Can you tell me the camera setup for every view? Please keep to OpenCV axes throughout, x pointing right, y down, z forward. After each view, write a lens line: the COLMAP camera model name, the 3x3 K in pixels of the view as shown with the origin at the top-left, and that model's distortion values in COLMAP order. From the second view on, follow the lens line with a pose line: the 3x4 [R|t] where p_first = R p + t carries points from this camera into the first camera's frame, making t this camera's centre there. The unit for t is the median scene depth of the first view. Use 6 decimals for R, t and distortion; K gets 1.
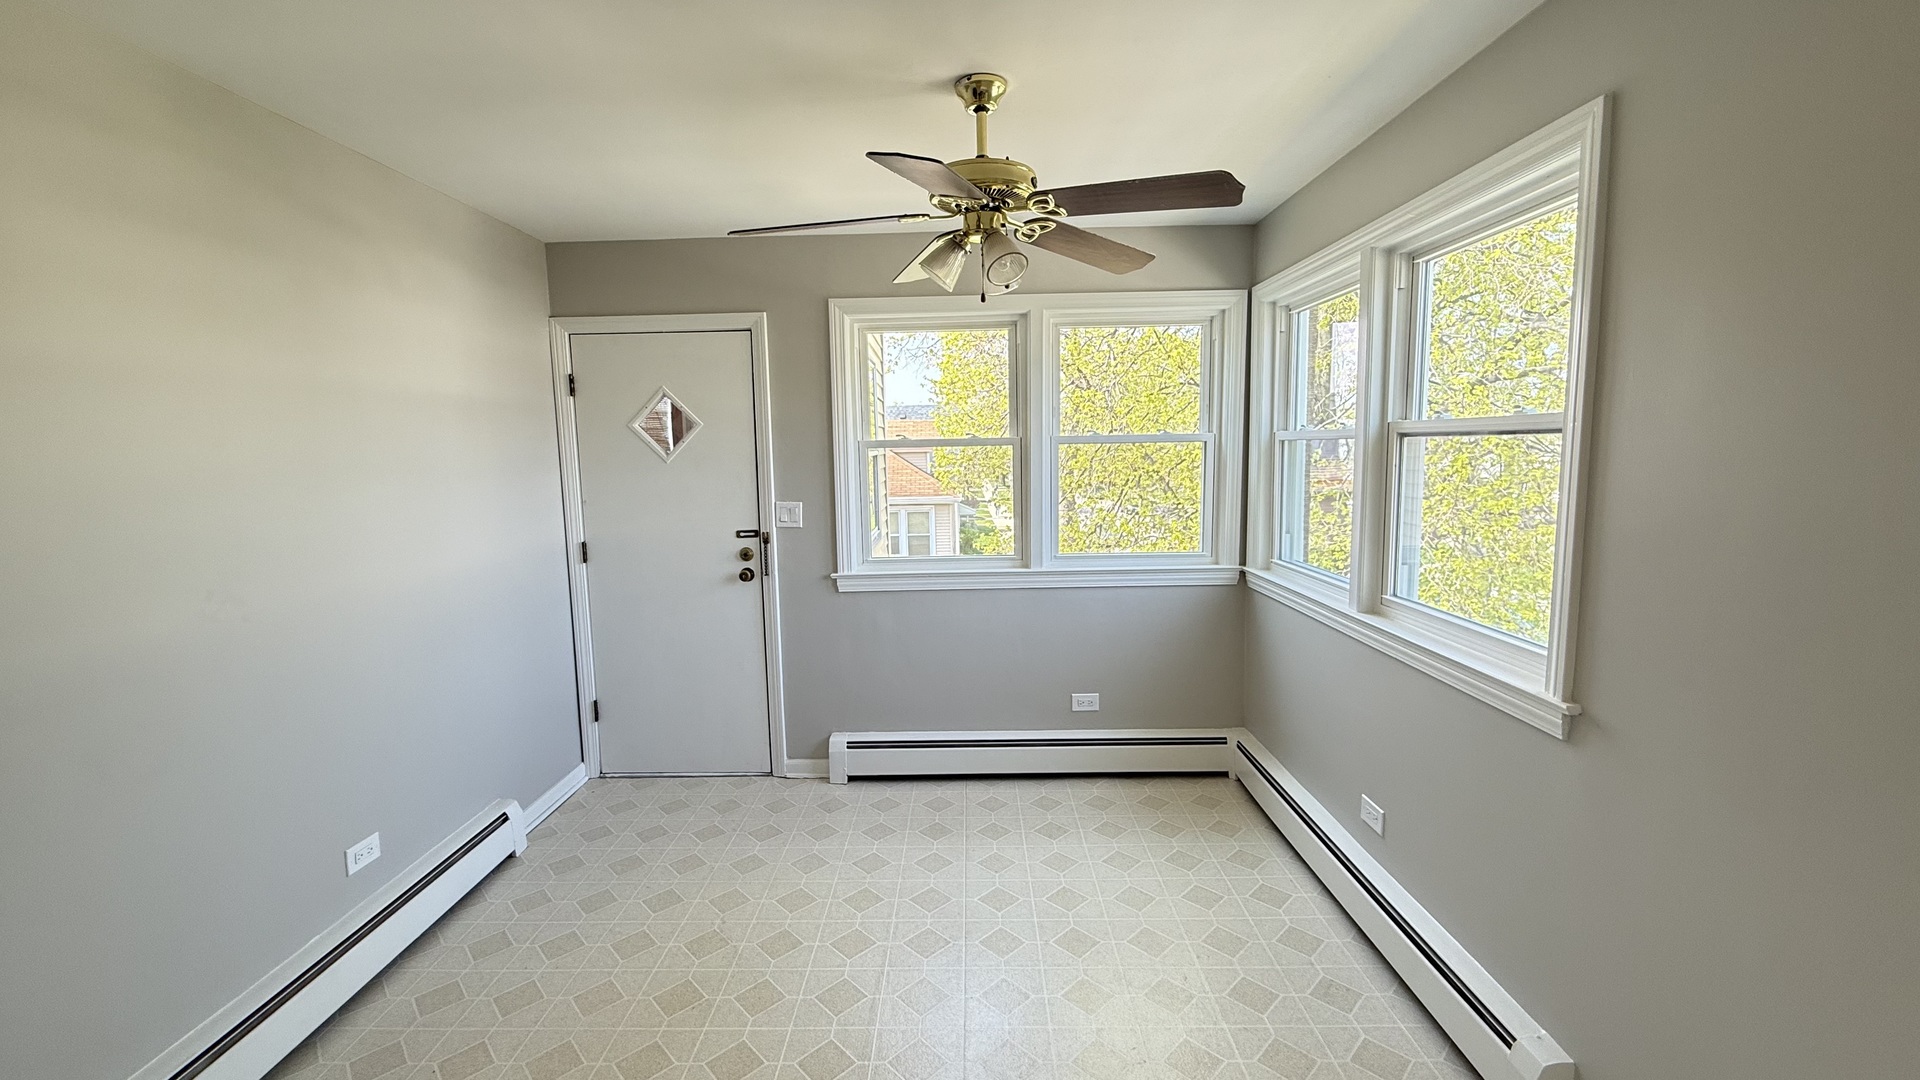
lens RADIAL K [[753.6, 0, 965.2], [0, 753.6, 537.9], [0, 0, 1]] dist [-0.009740, -0.000041]
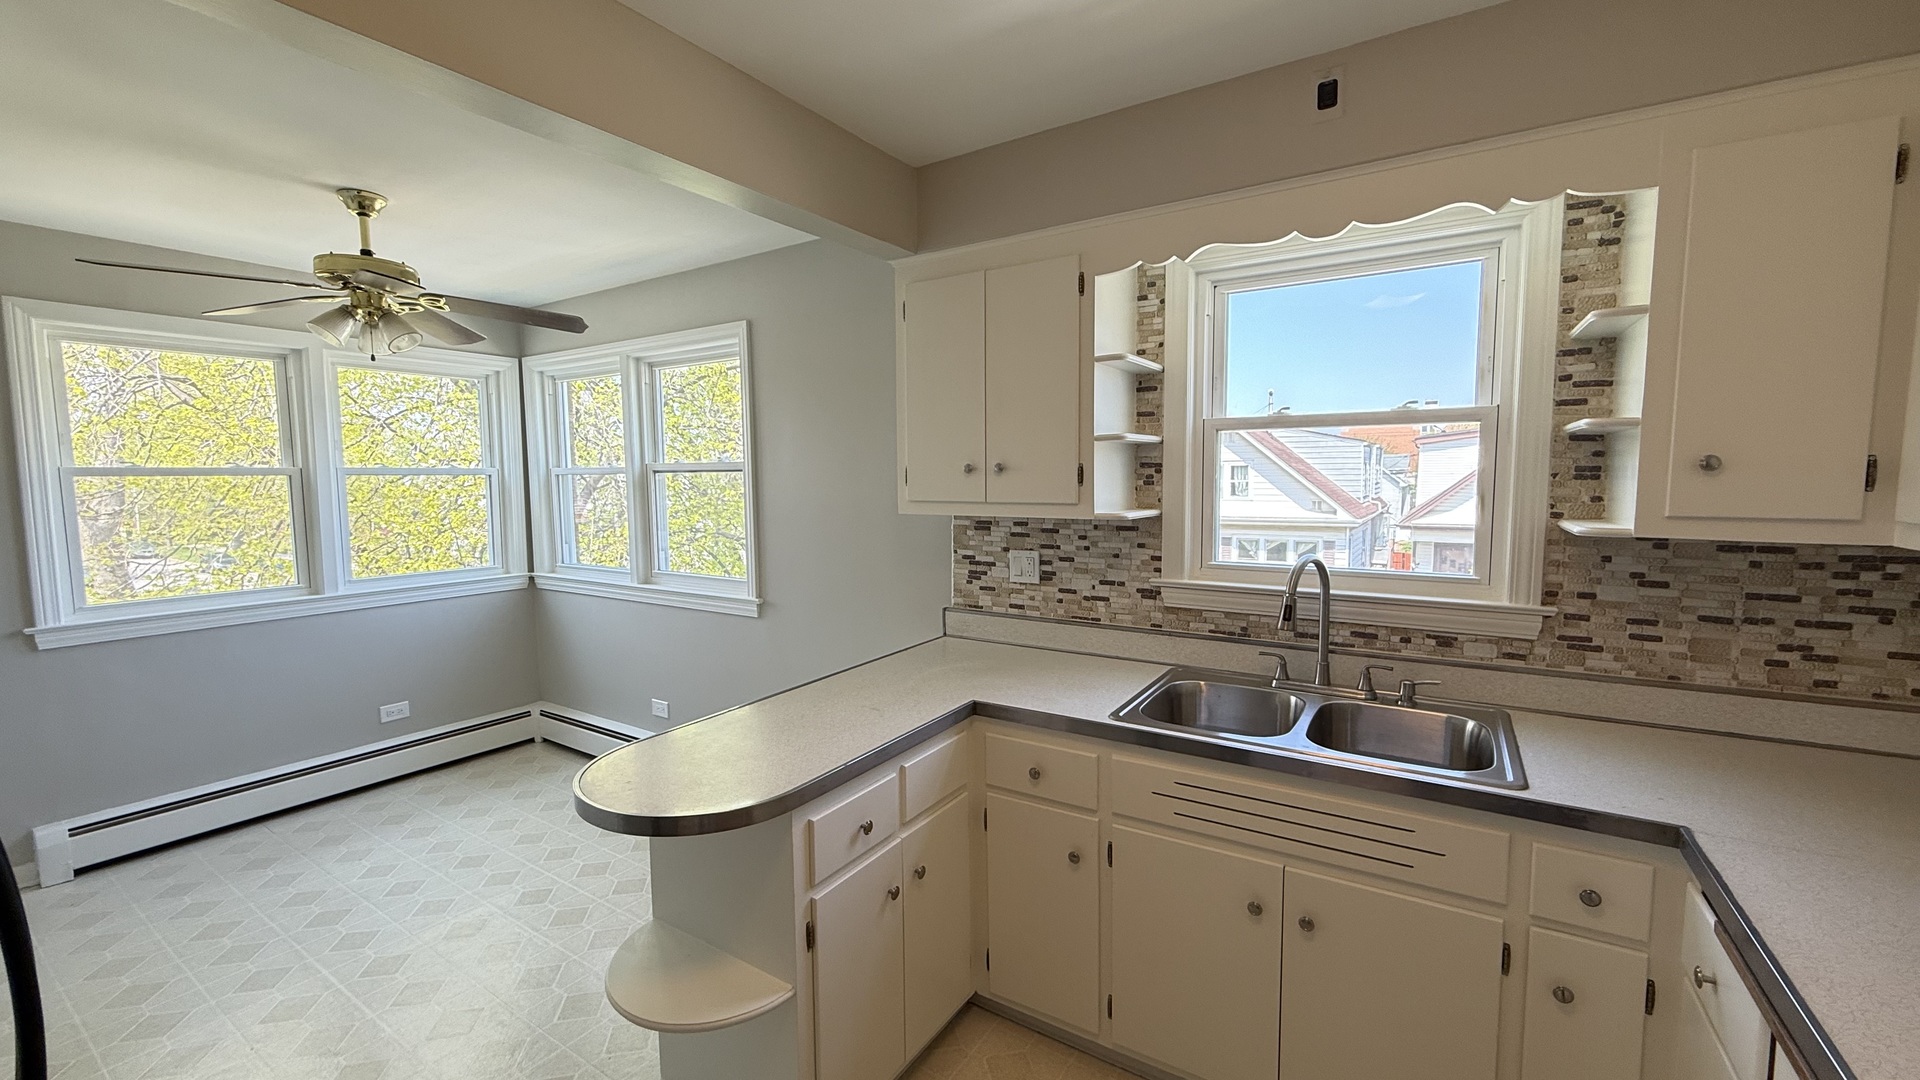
lens RADIAL K [[753.6, 0, 965.2], [0, 753.6, 537.9], [0, 0, 1]] dist [-0.009740, -0.000041]
pose [[0.522000, -0.053717, 0.851252, -0.364534], [0.097514, 0.995230, 0.003005, 0.052517], [-0.847353, 0.081440, 0.524748, -0.330346]]
